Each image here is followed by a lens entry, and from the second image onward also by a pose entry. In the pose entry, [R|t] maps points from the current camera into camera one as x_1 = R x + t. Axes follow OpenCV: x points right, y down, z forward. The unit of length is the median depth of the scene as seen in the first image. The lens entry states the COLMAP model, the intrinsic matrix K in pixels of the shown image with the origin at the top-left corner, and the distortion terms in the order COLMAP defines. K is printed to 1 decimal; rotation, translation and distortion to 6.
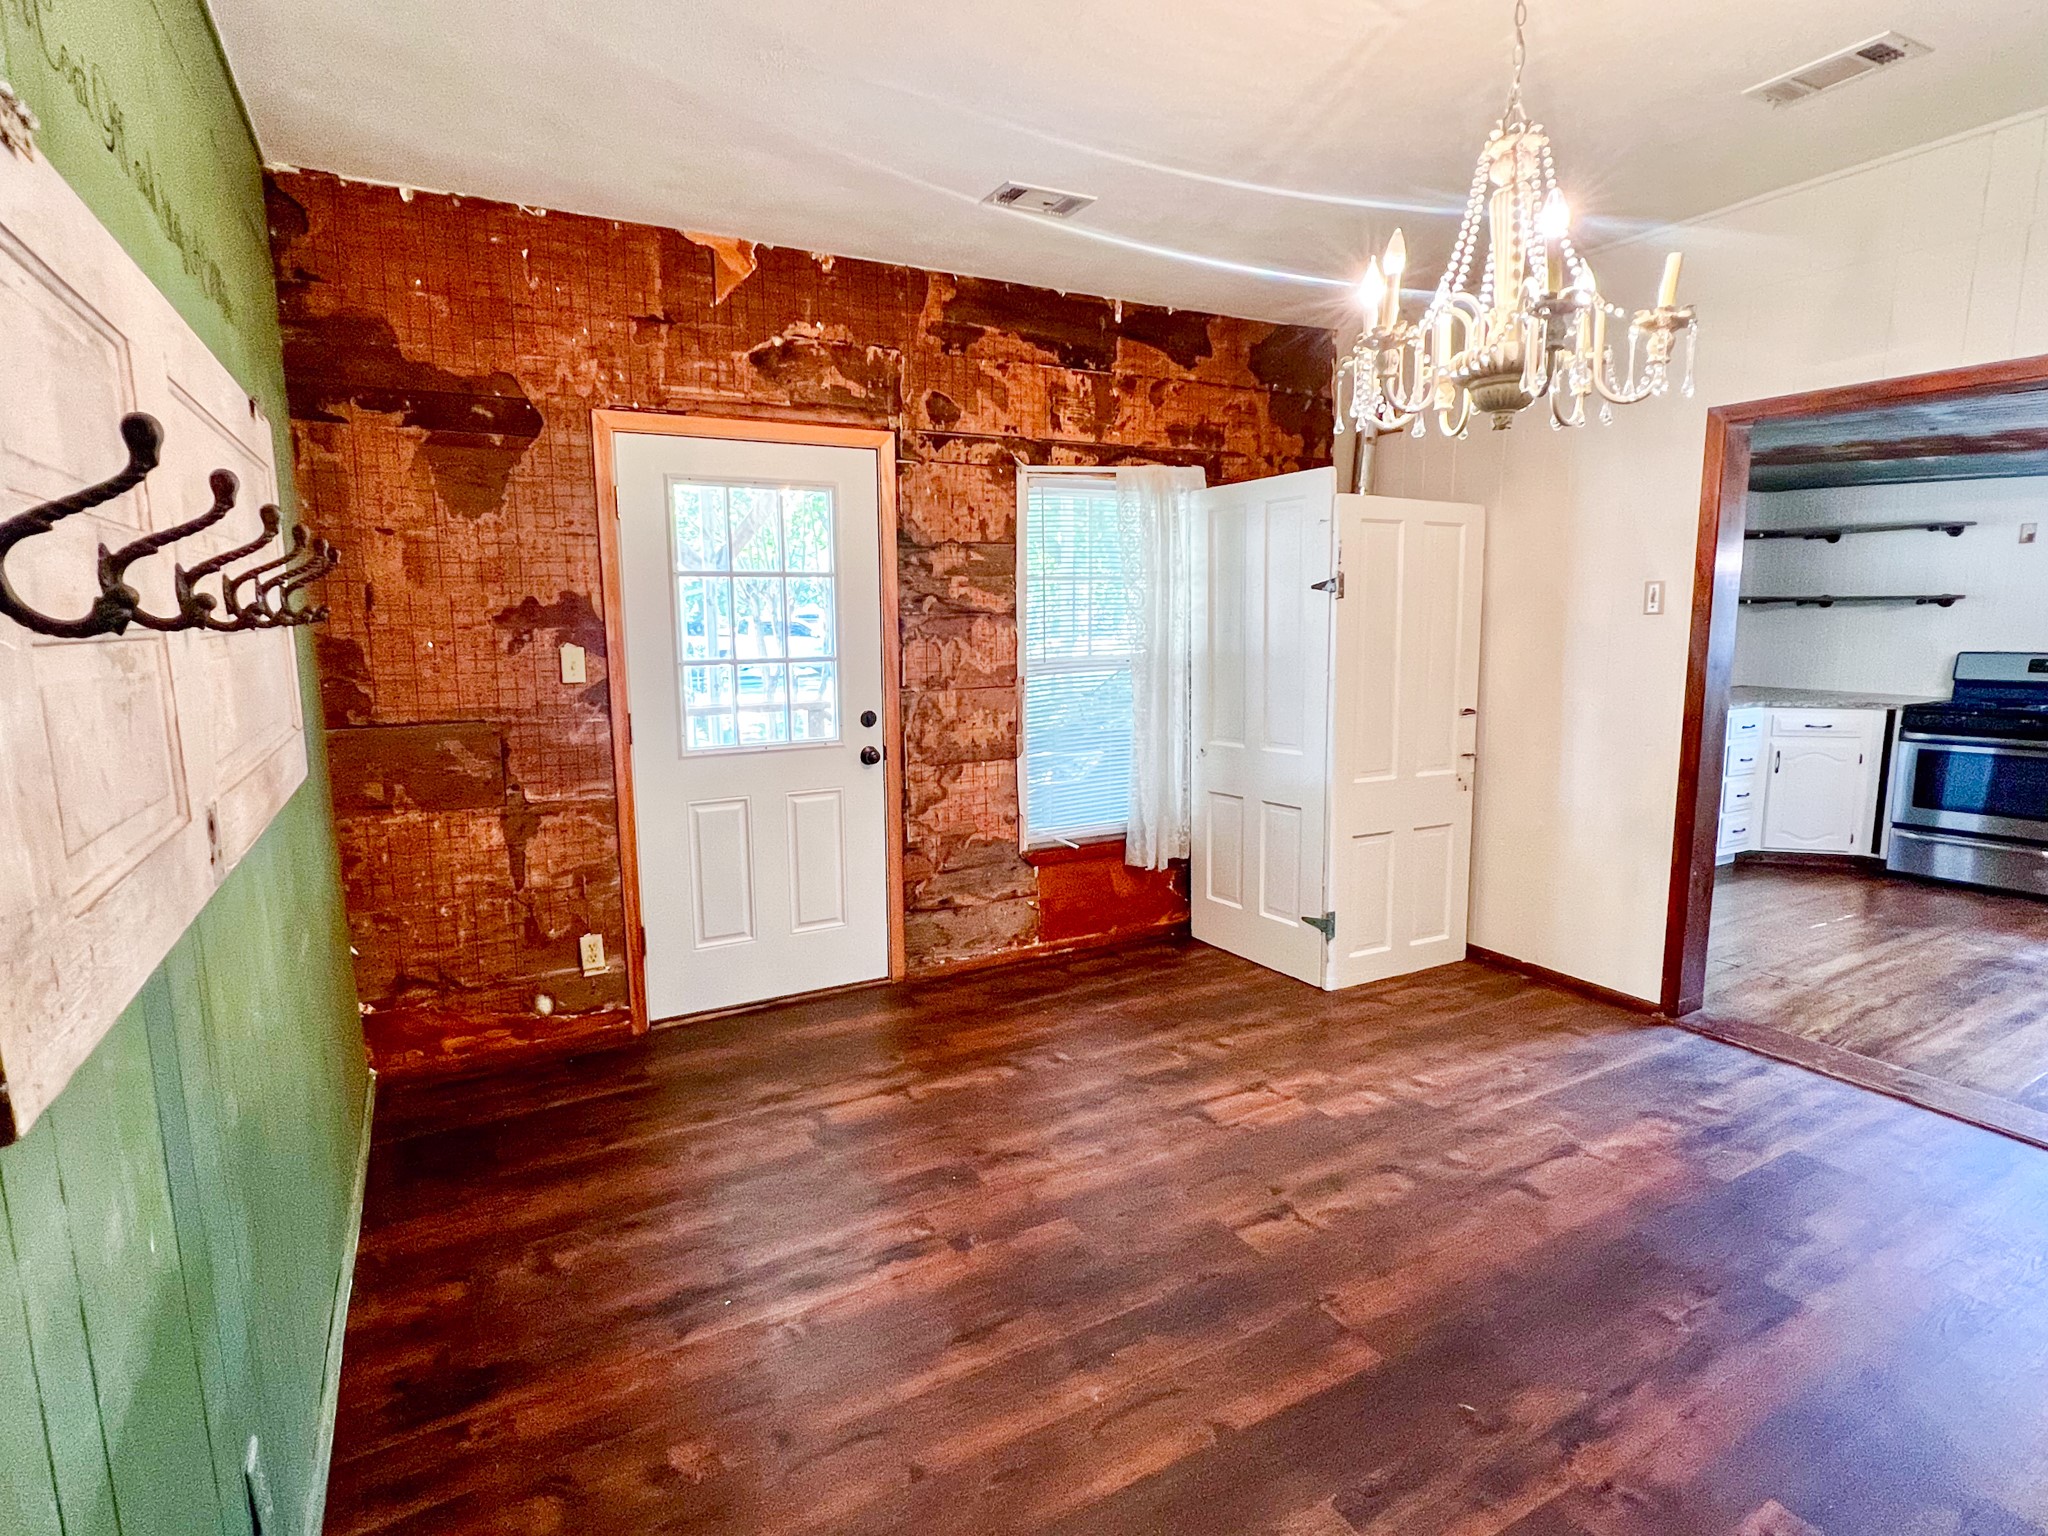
lens RADIAL K [[1048.7, 0, 1023.5], [0, 1048.7, 771.5], [0, 0, 1]] dist [-0.004459, 0.002352]
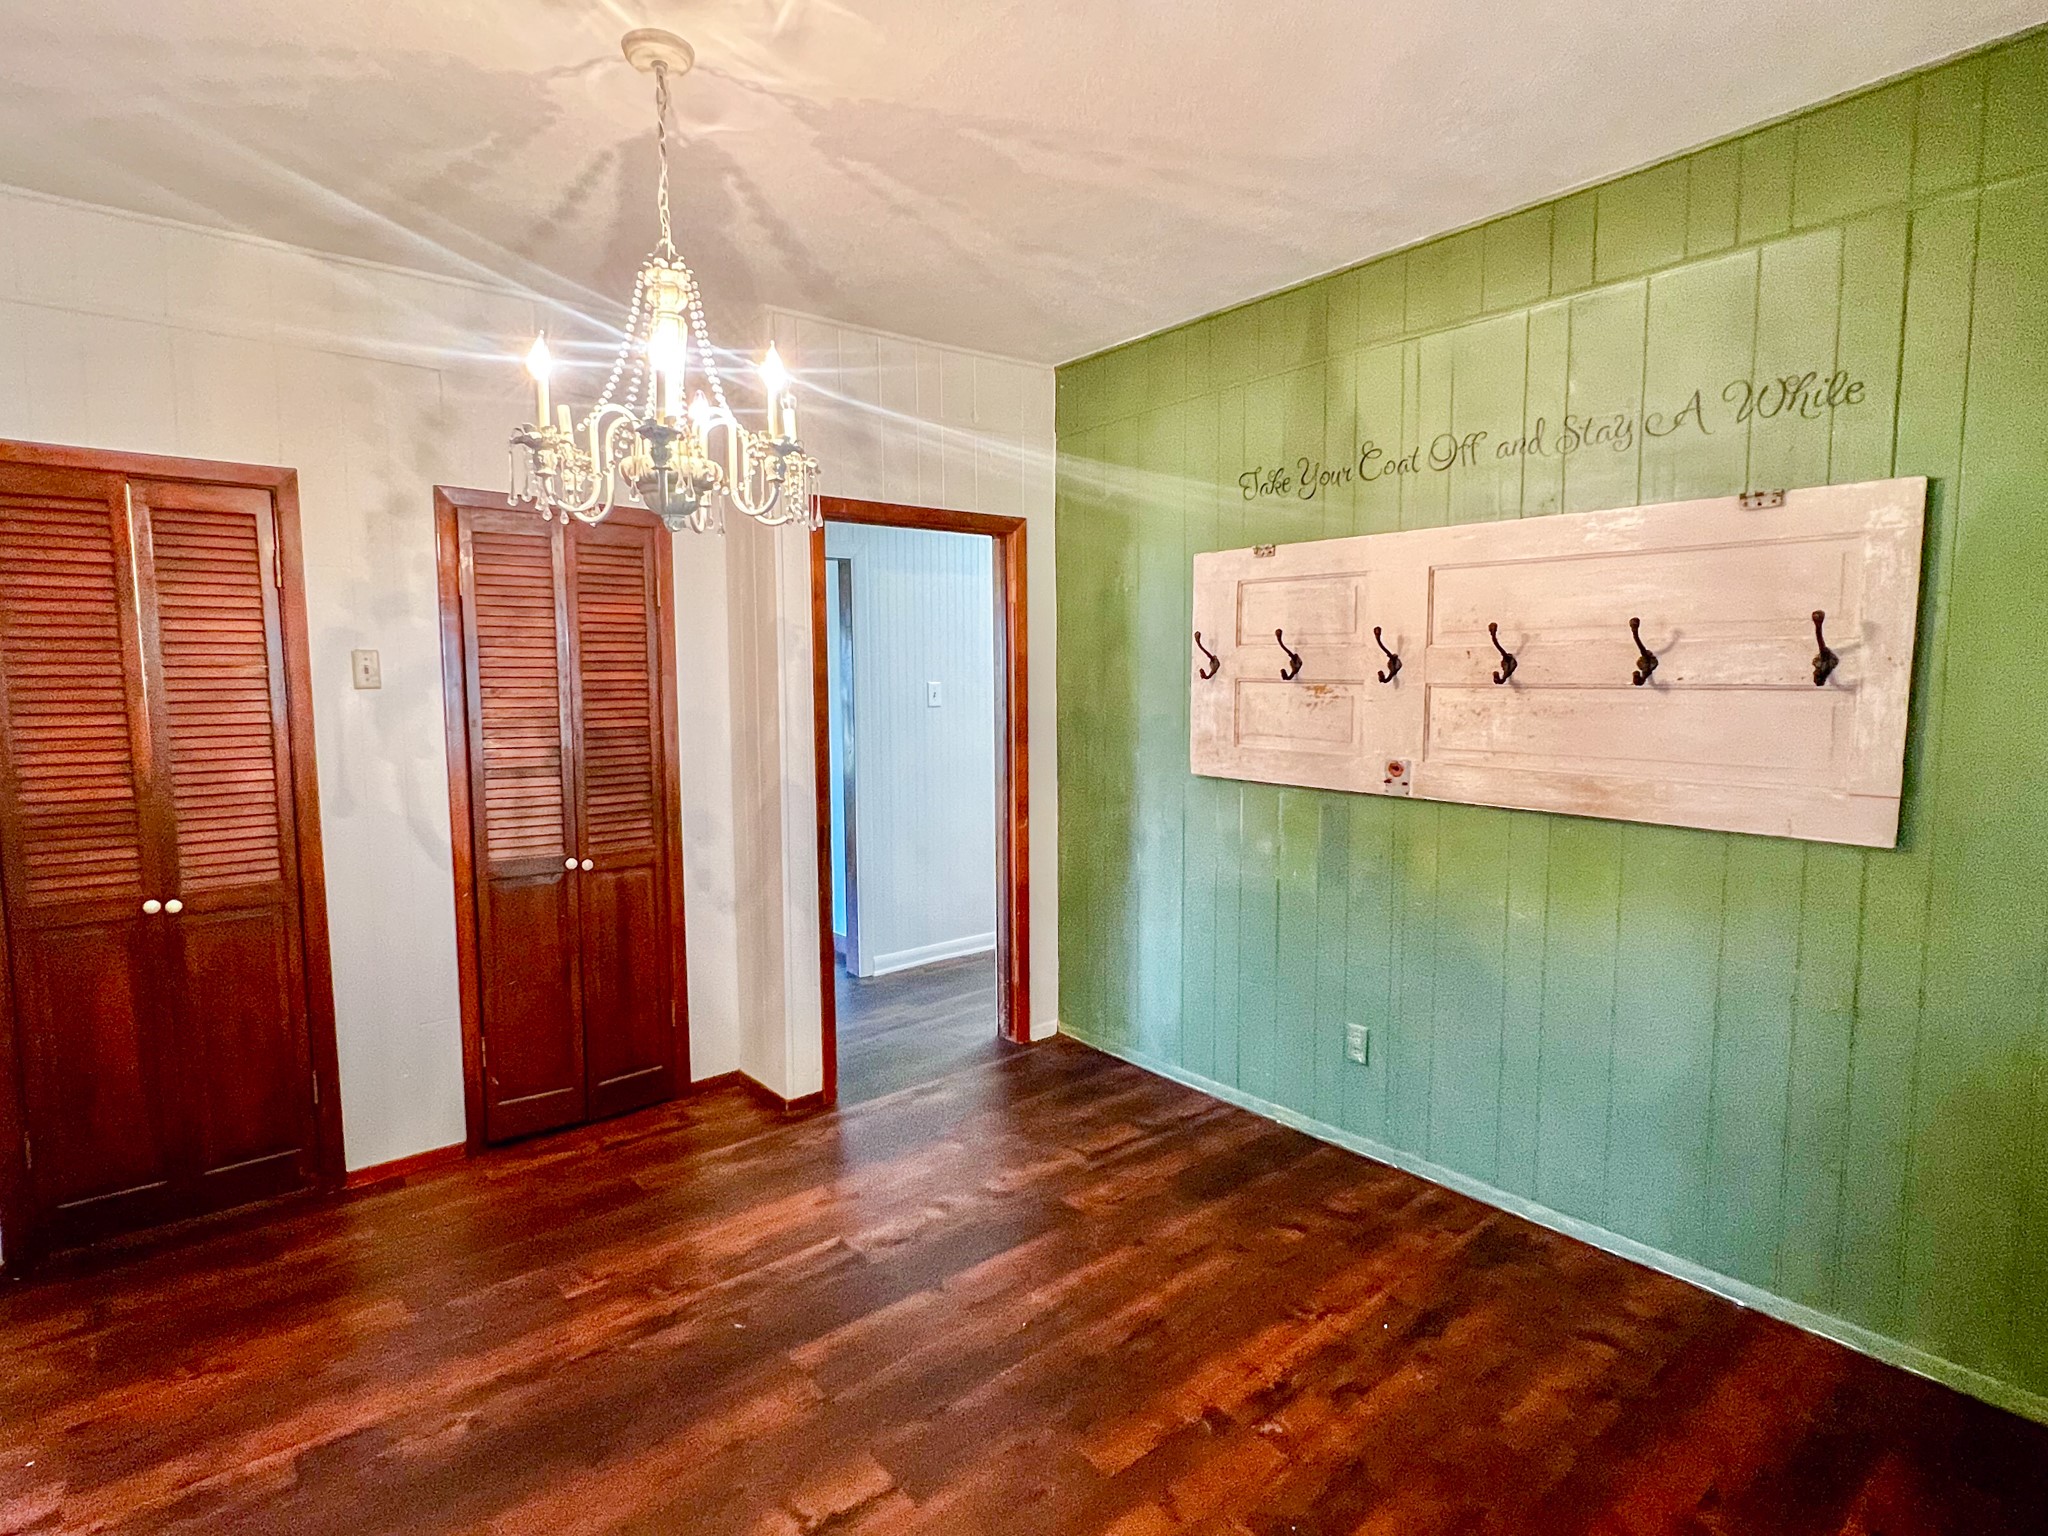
lens RADIAL K [[1048.7, 0, 1022.8], [0, 1048.7, 769.1], [0, 0, 1]] dist [-0.004459, 0.002352]
pose [[-0.982027, 0.021727, -0.187484, 0.267638], [-0.023609, 0.971408, 0.236240, -0.282412], [0.187256, 0.236420, -0.953436, 1.810318]]
